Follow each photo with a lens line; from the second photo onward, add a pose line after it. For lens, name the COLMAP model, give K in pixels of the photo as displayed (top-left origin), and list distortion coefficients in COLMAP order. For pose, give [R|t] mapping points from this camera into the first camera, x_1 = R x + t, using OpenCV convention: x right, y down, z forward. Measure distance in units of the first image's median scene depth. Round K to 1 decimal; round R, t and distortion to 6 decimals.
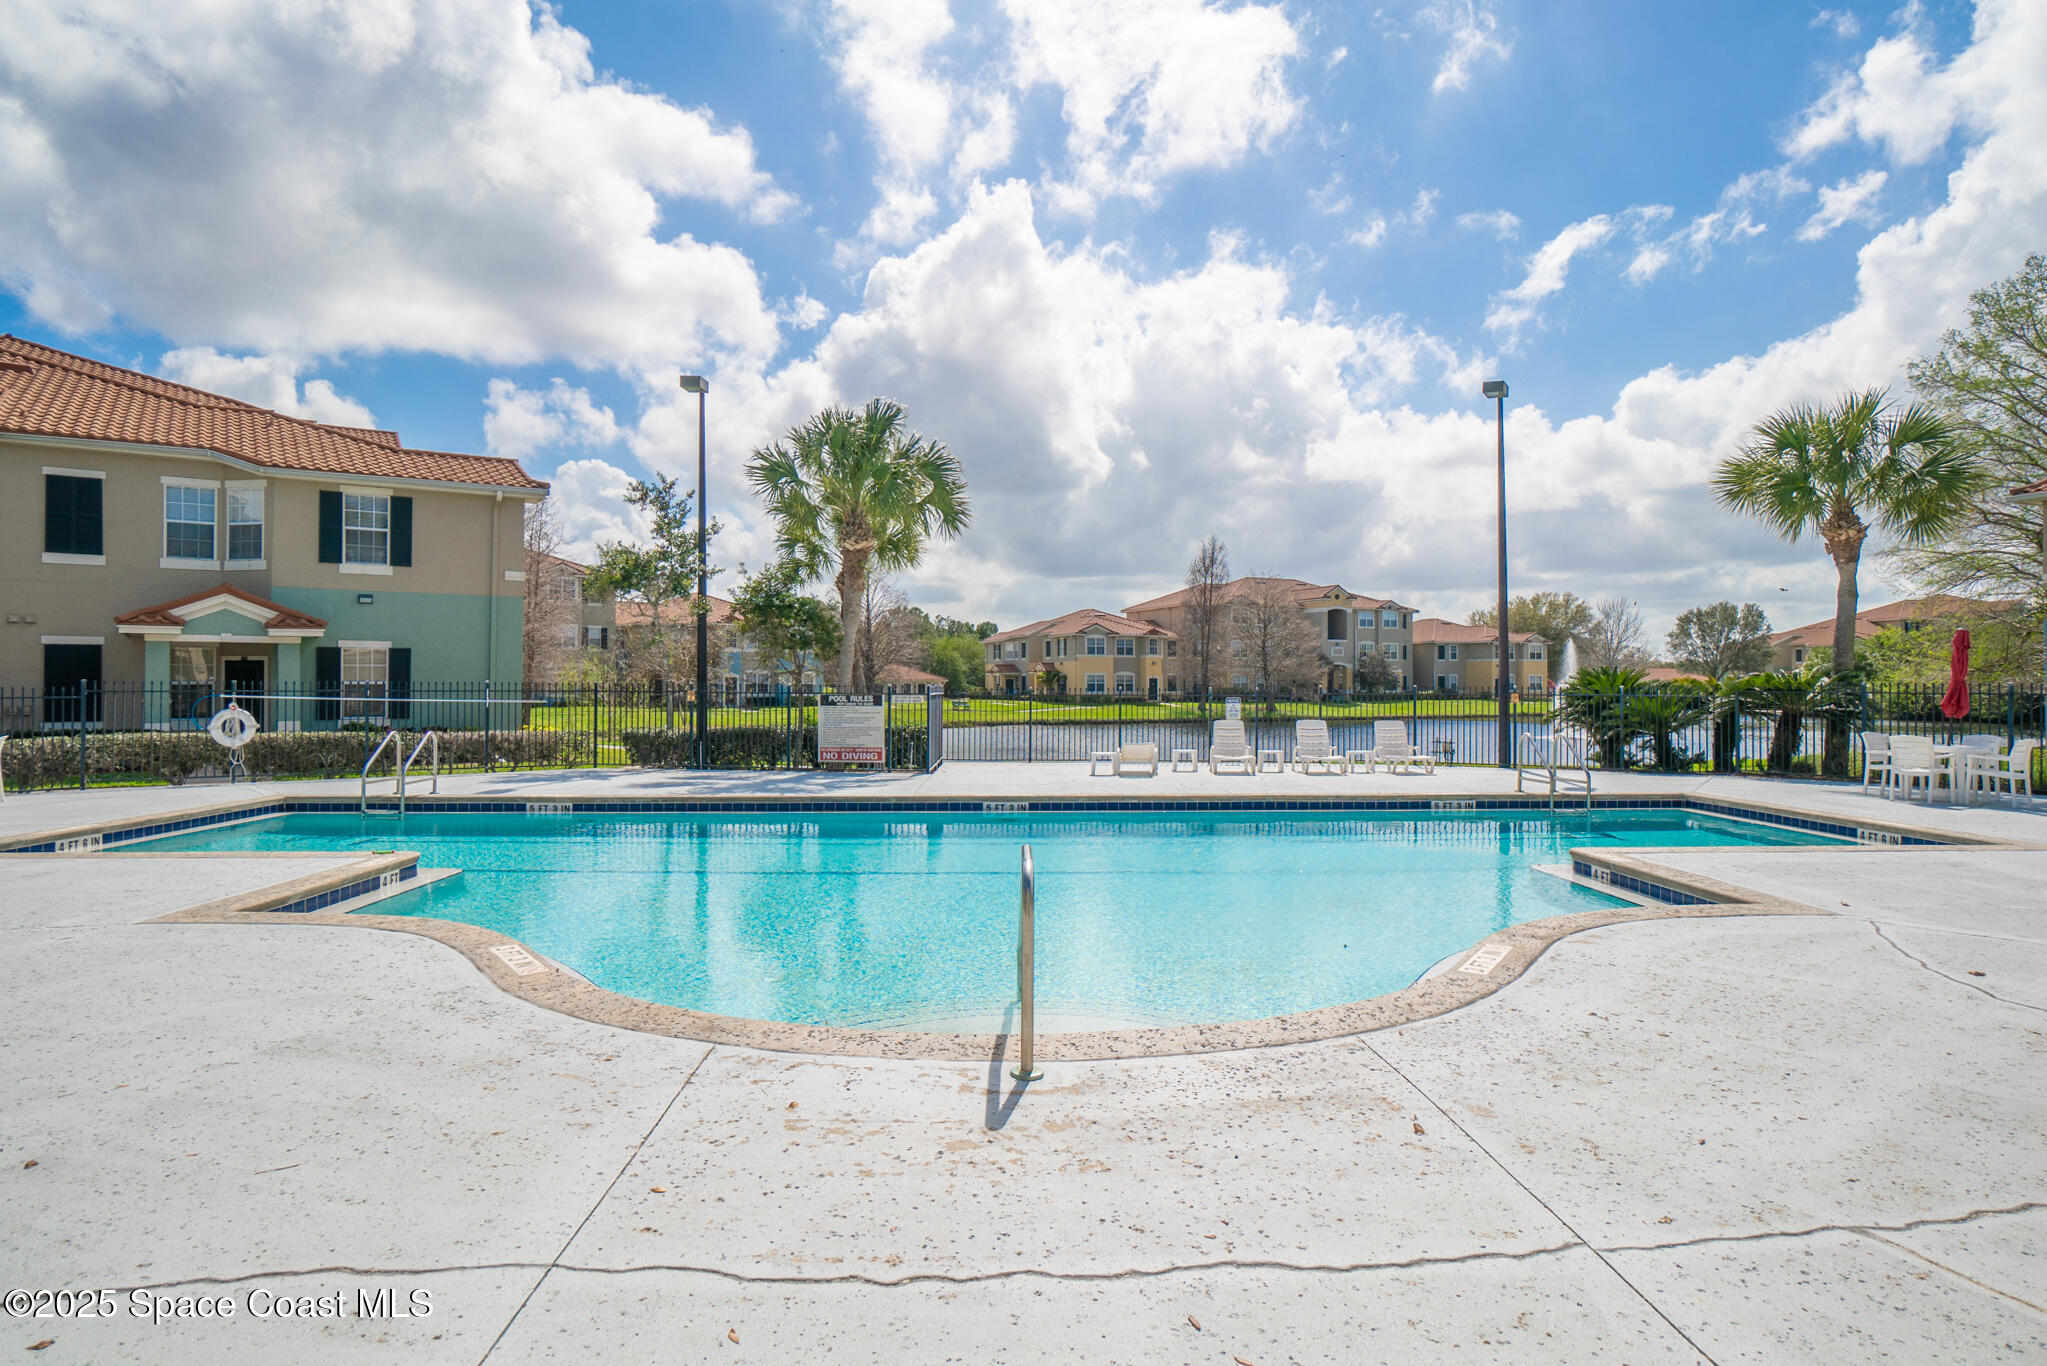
lens RADIAL K [[1203.5, 0, 1023.5], [0, 1203.5, 683.0], [0, 0, 1]] dist [-0.006984, -0.000913]
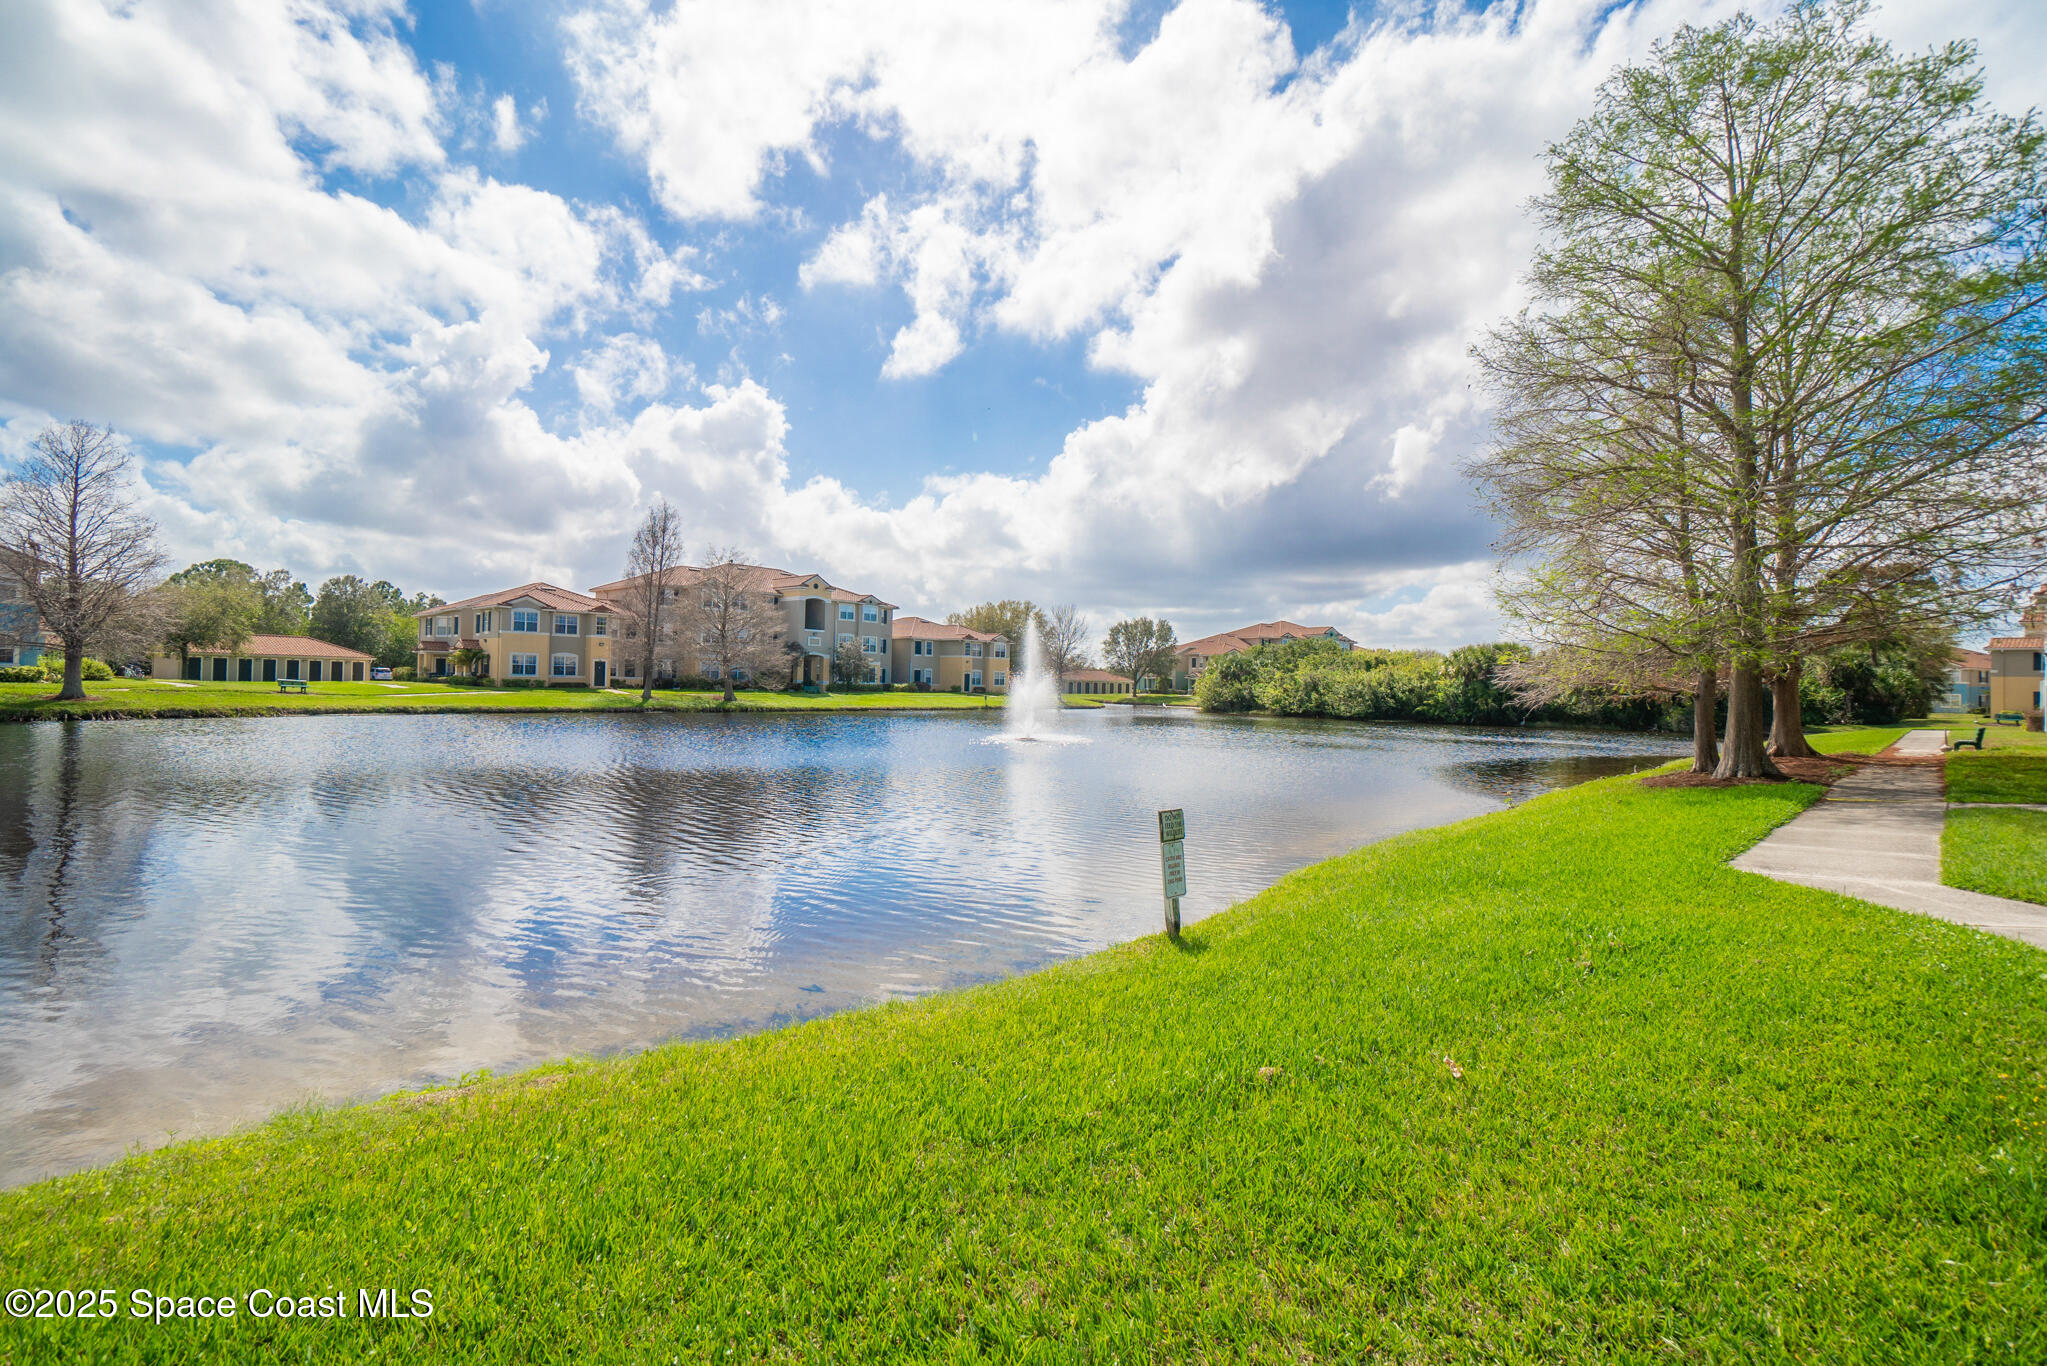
lens RADIAL K [[942.4, 0, 1023.5], [0, 942.4, 683.0], [0, 0, 1]] dist [-0.000258, -0.000036]
pose [[0.911503, 0.024663, 0.410554, 0.095536], [-0.027360, 0.999625, 0.000695, 0.002631], [-0.410383, -0.011867, 0.911836, 0.211394]]
